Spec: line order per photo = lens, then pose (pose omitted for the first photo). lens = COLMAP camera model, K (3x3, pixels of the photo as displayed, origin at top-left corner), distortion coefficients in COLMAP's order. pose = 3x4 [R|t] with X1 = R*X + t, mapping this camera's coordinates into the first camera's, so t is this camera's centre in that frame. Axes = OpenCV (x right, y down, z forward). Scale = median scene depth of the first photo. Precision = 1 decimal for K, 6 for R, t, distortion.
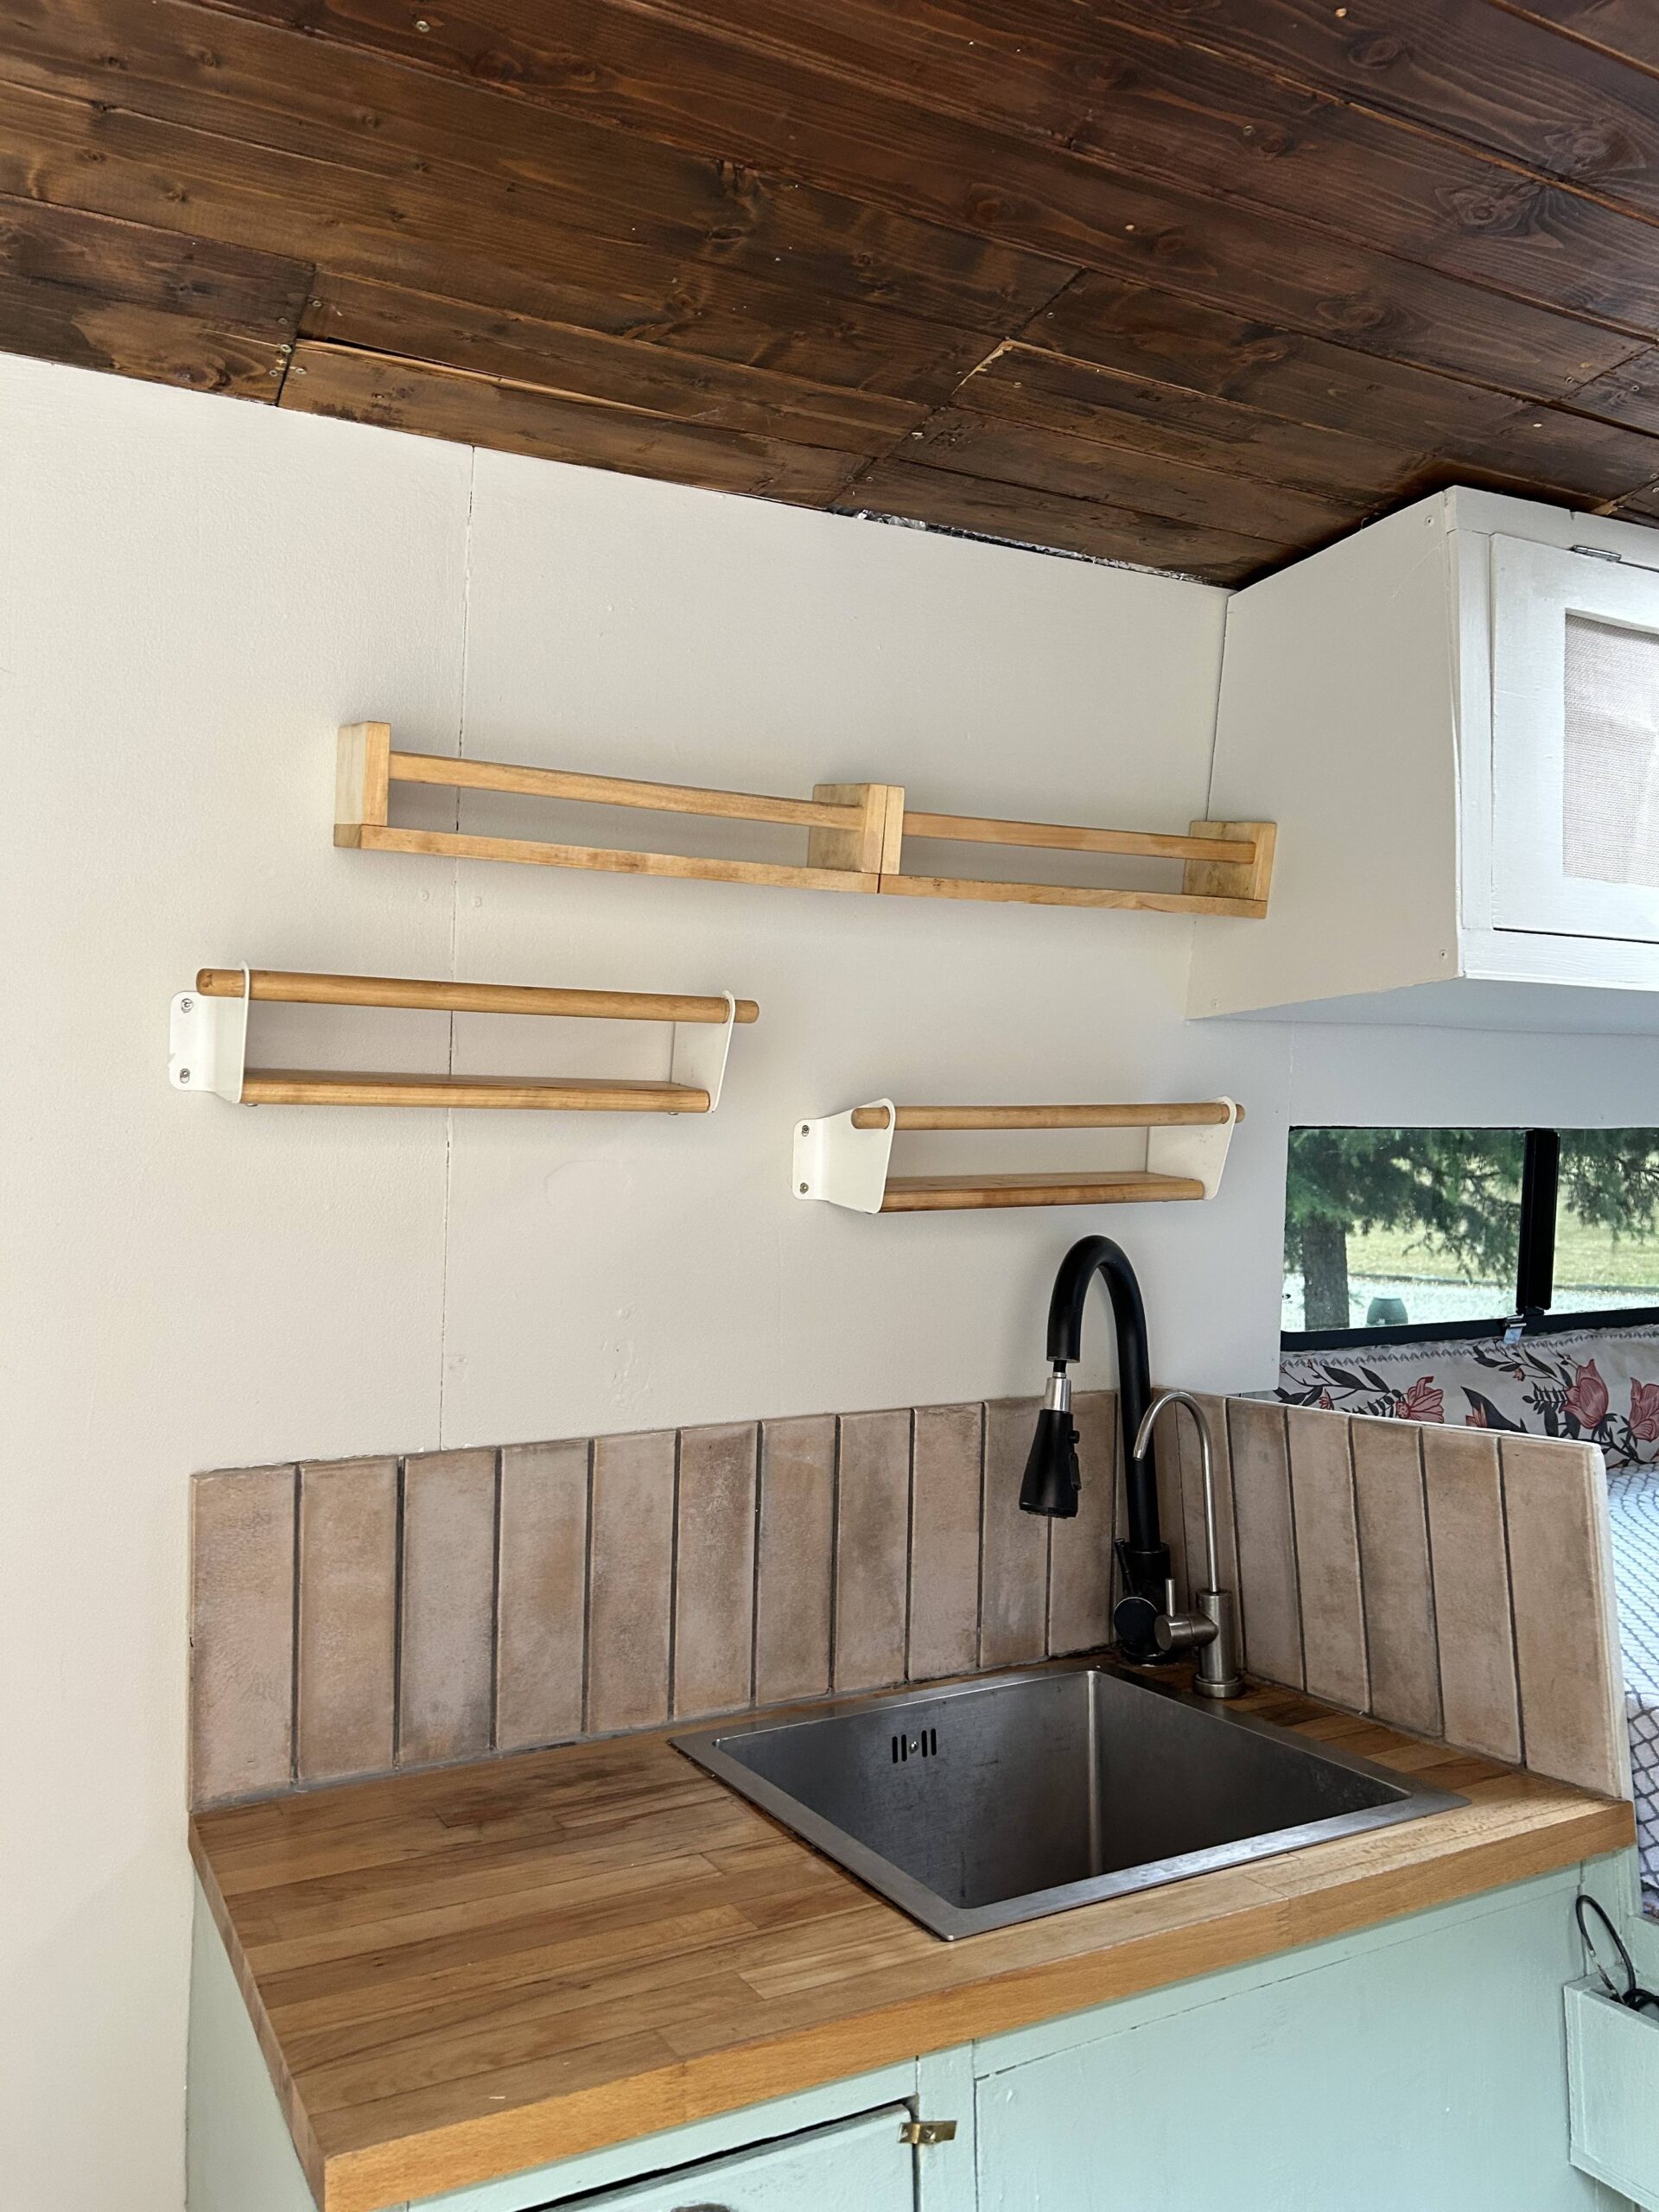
lens RADIAL K [[1668.3, 0, 835.6], [0, 1668.3, 1102.6], [0, 0, 1]] dist [0.075493, -0.081249]
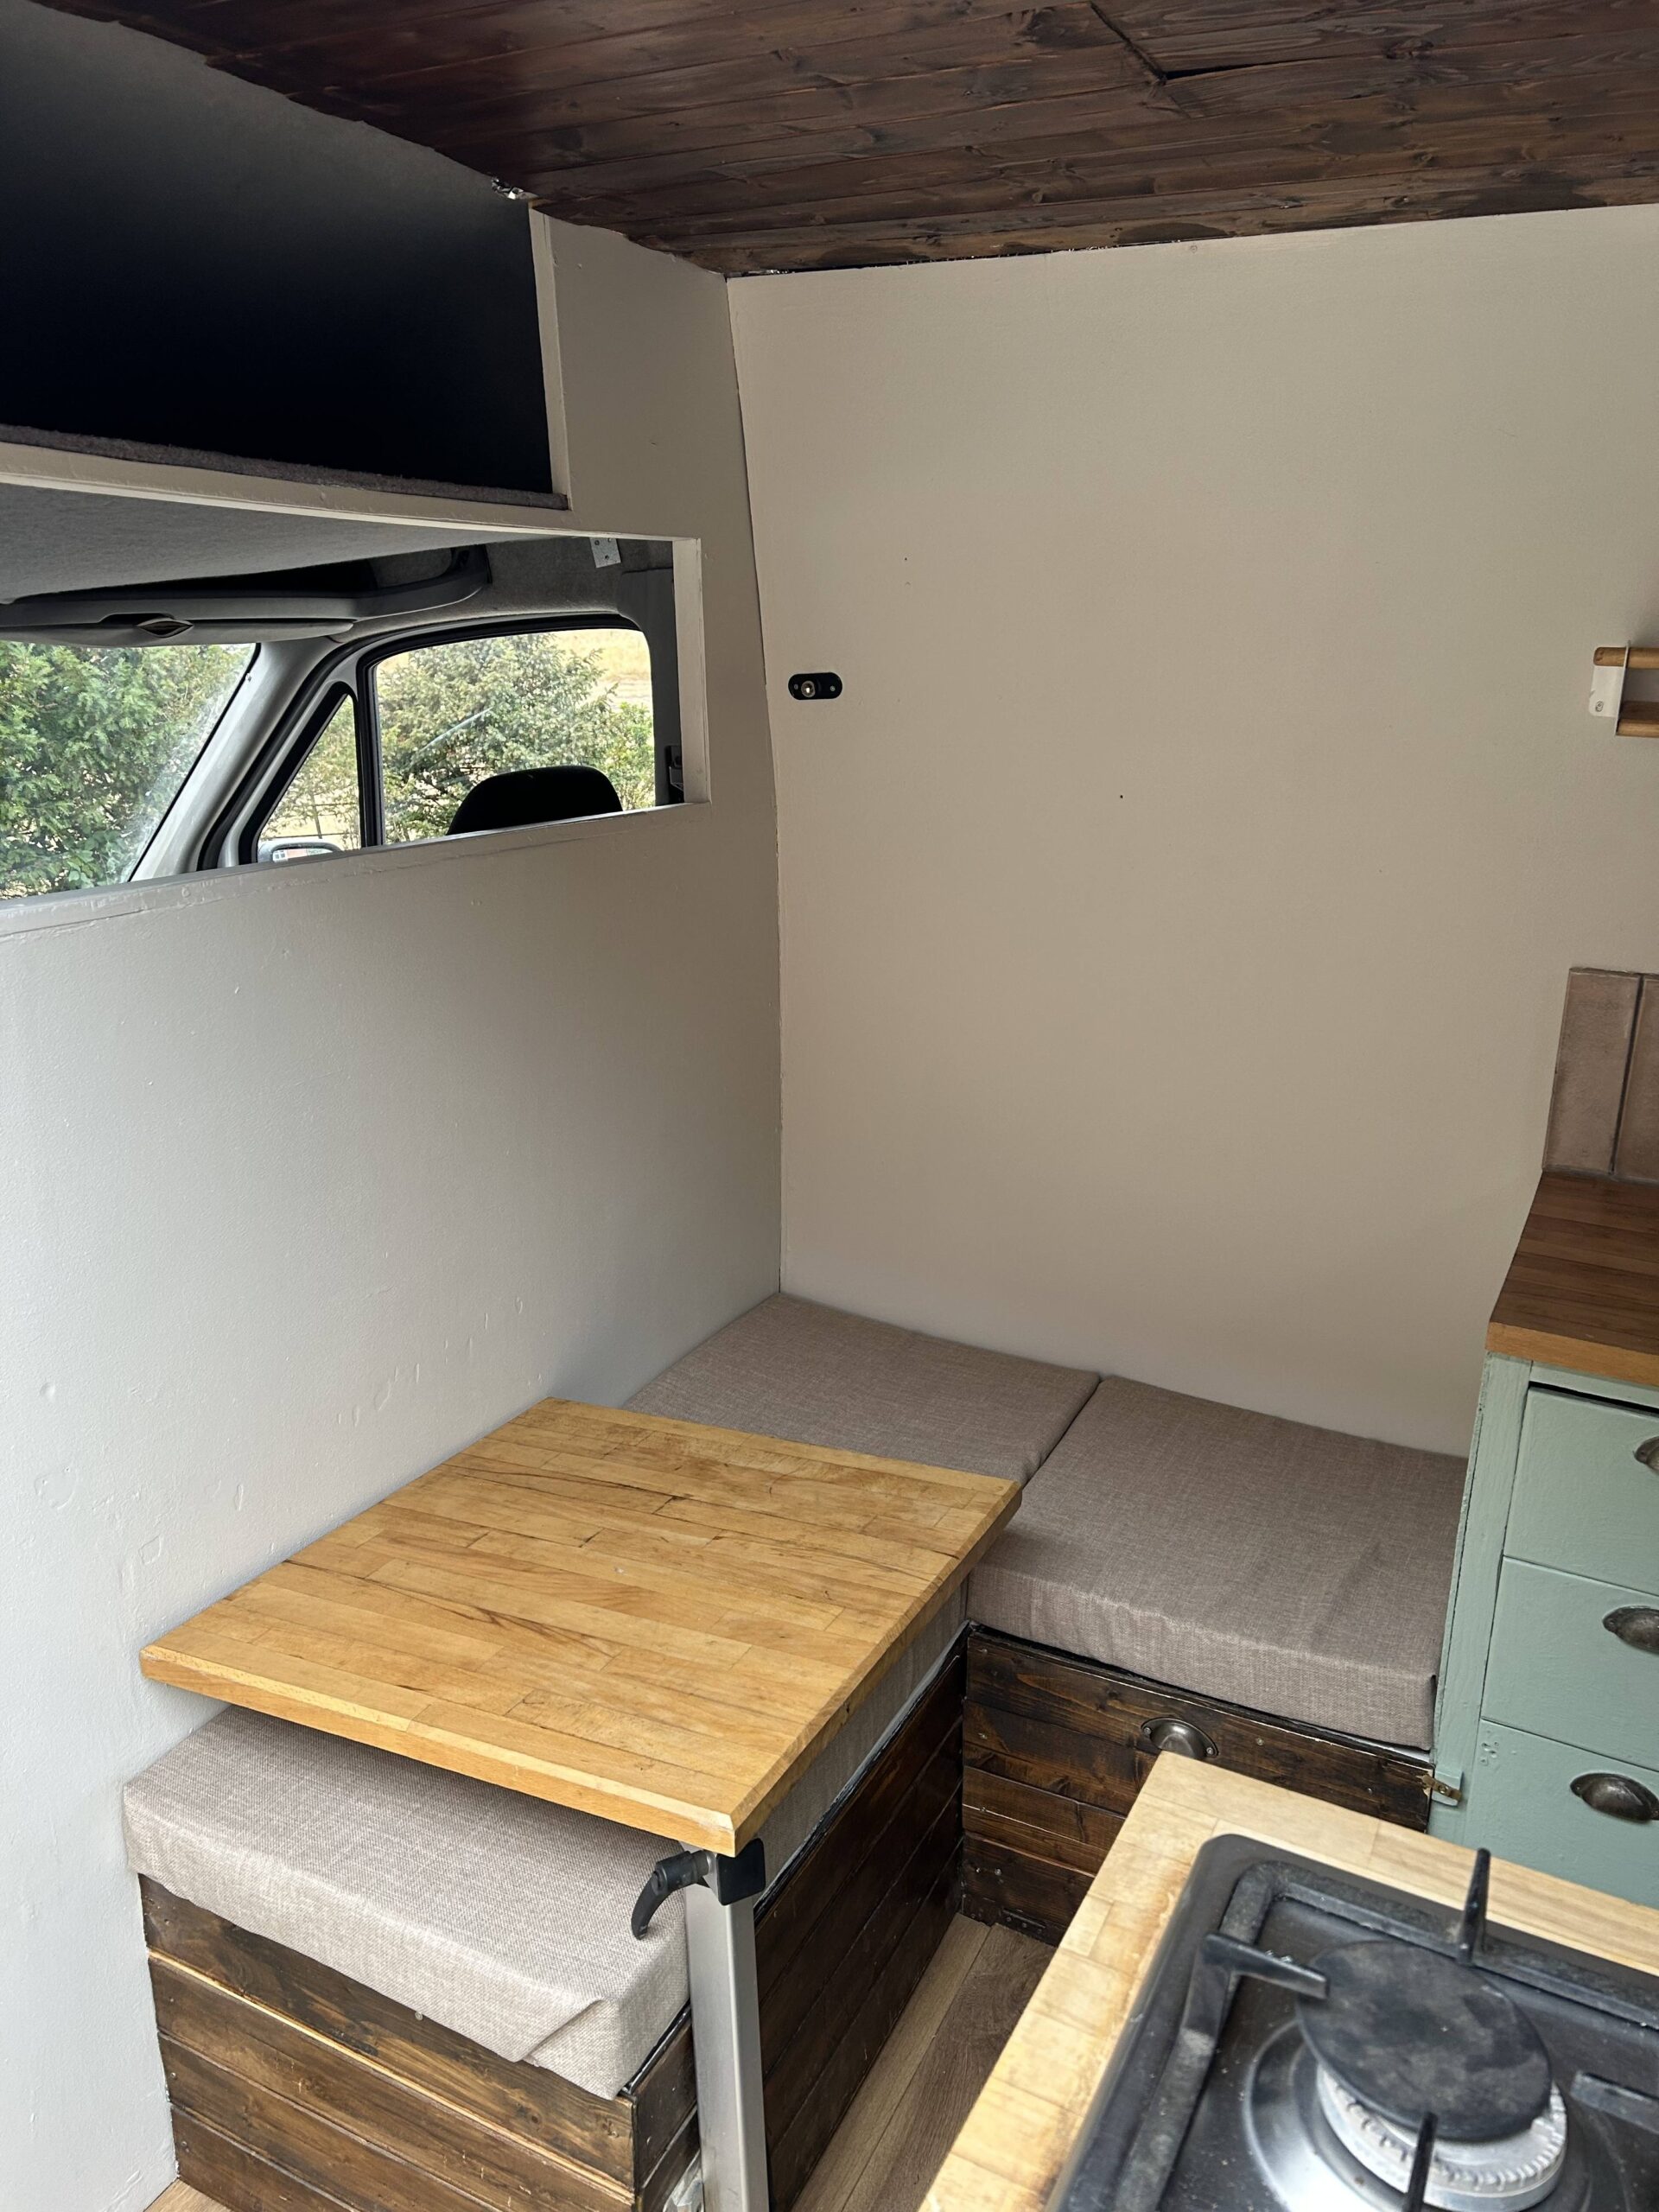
lens RADIAL K [[1668.3, 0, 836.5], [0, 1668.3, 1113.8], [0, 0, 1]] dist [0.075493, -0.081249]
pose [[0.579463, 0.270205, -0.768903, 0.420556], [0.011217, 0.940707, 0.339034, -0.172166], [0.814922, -0.205082, 0.542074, -0.384441]]
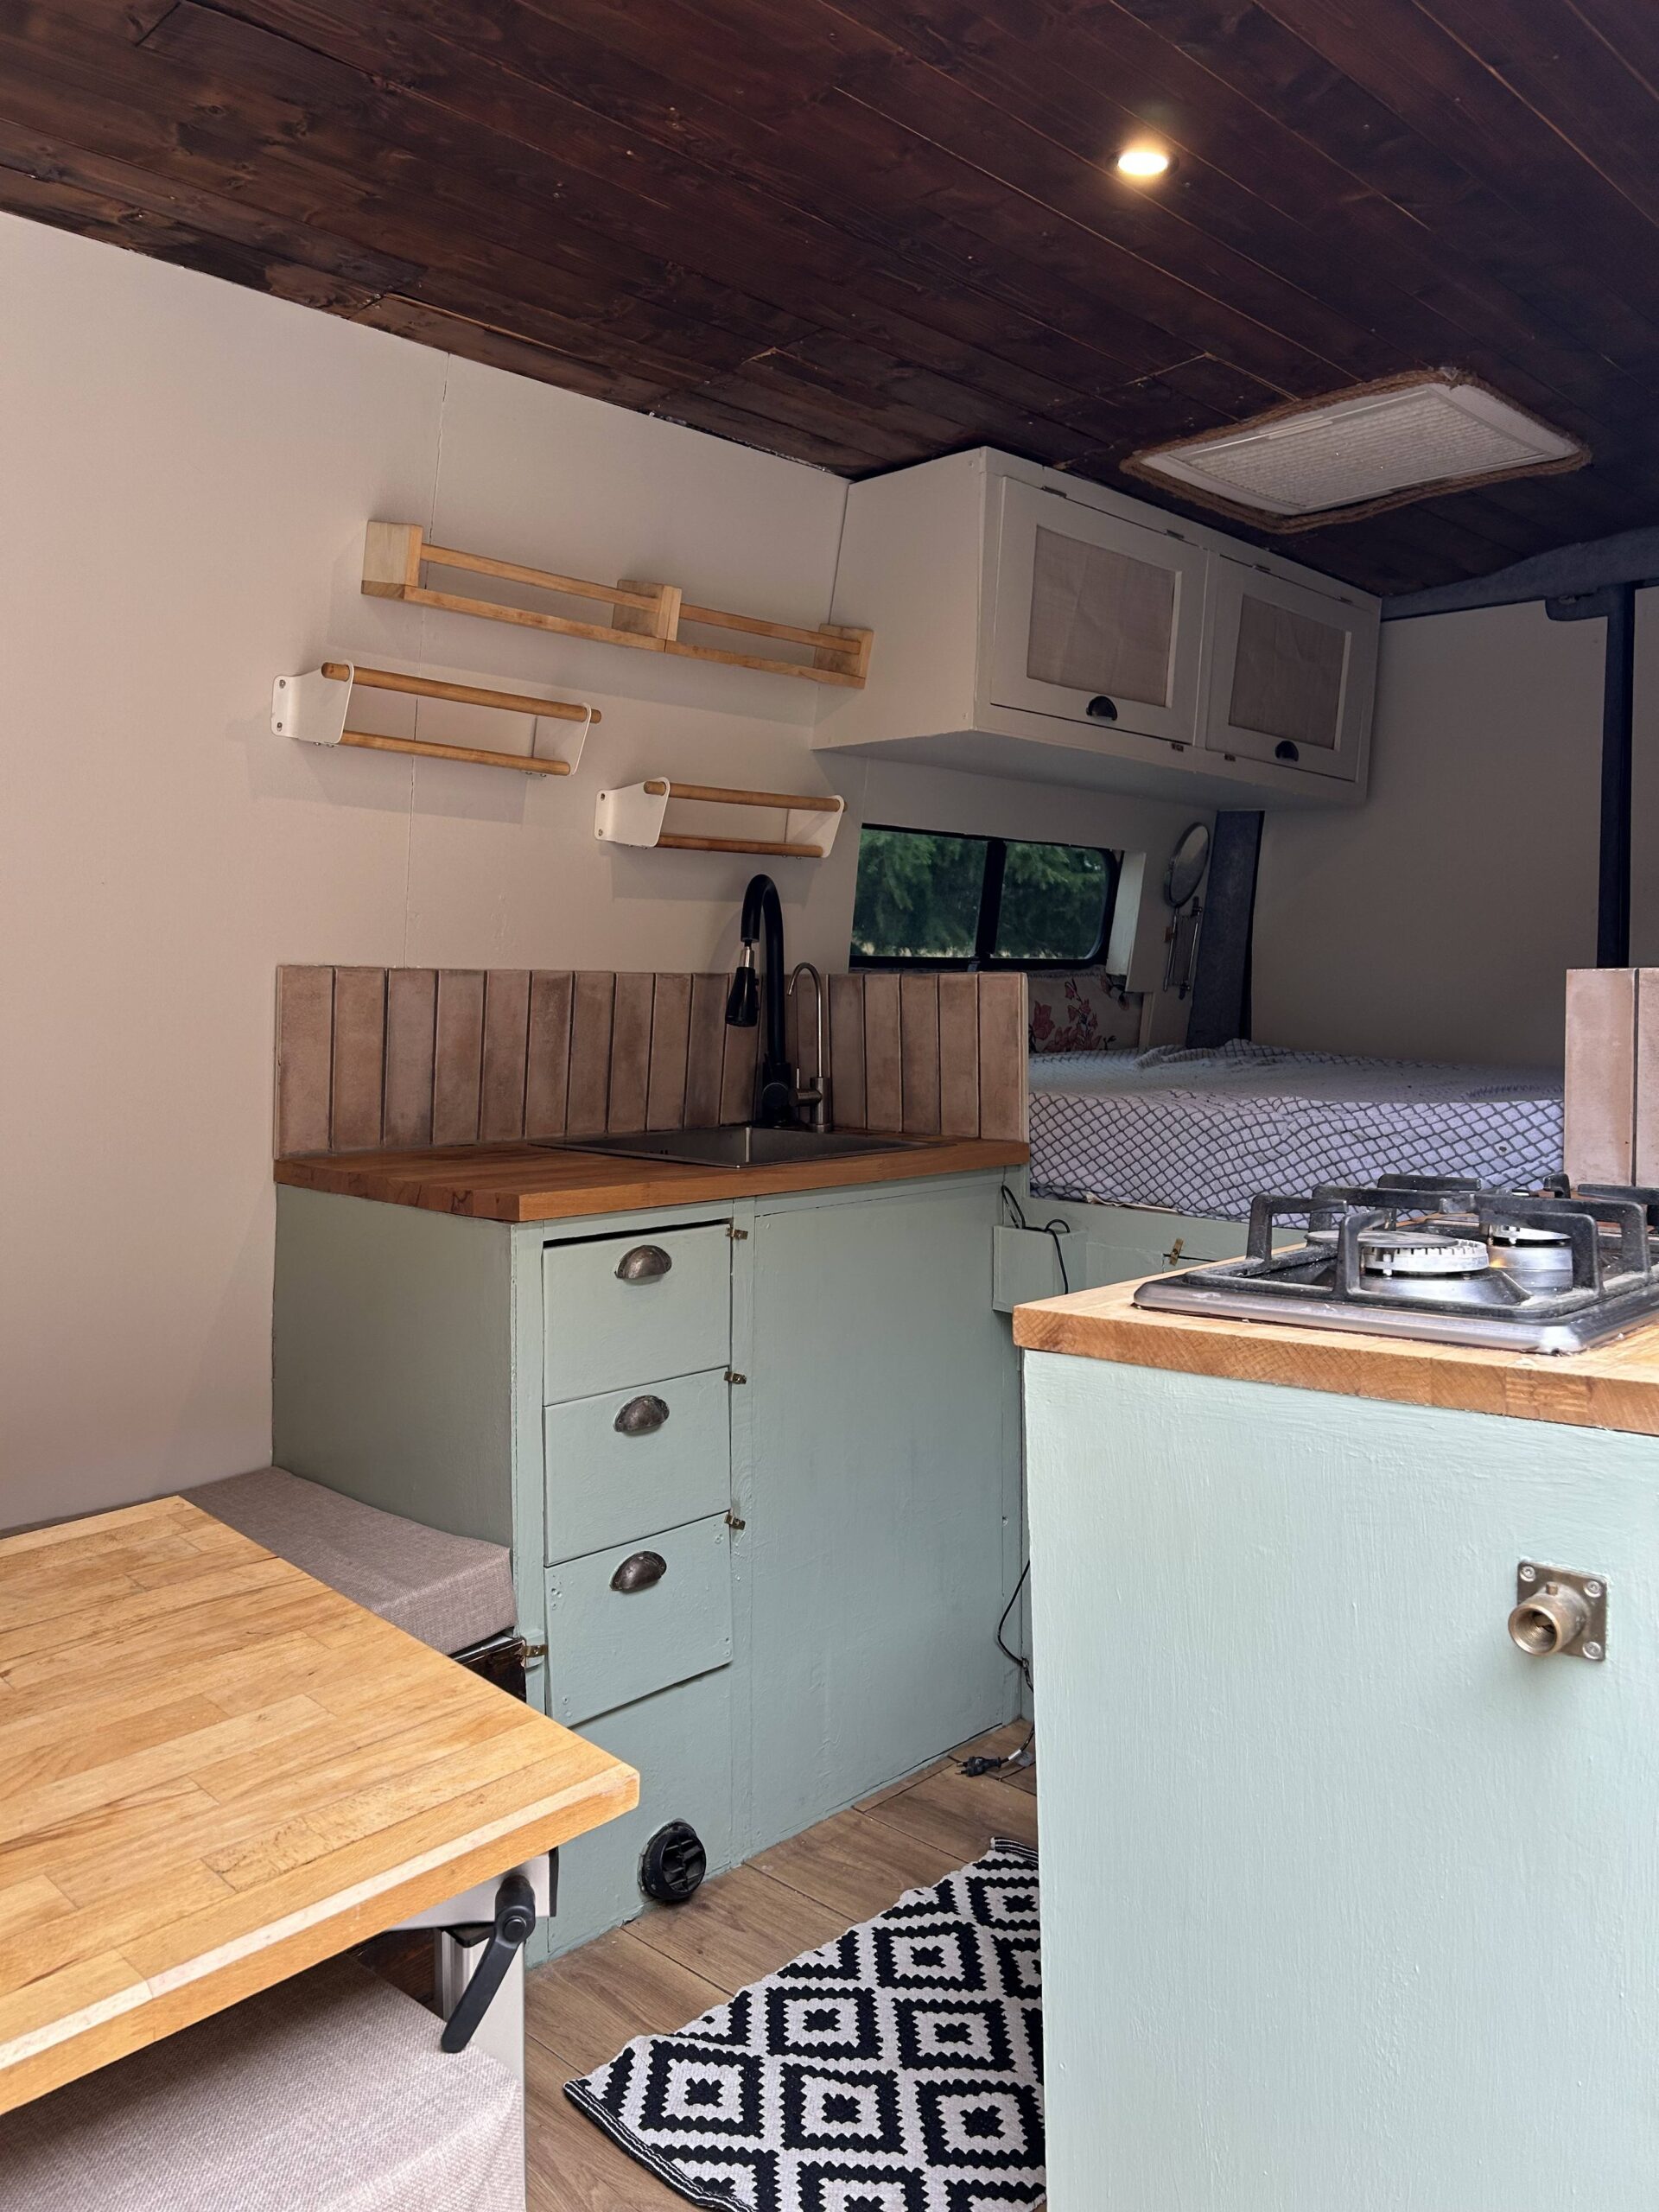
lens RADIAL K [[1668.3, 0, 813.5], [0, 1668.3, 1127.1], [0, 0, 1]] dist [0.075493, -0.081249]
pose [[0.951088, 0.001487, 0.308917, -0.360942], [-0.045317, 0.989842, 0.134758, 0.117292], [-0.305578, -0.142166, 0.941494, -0.734715]]
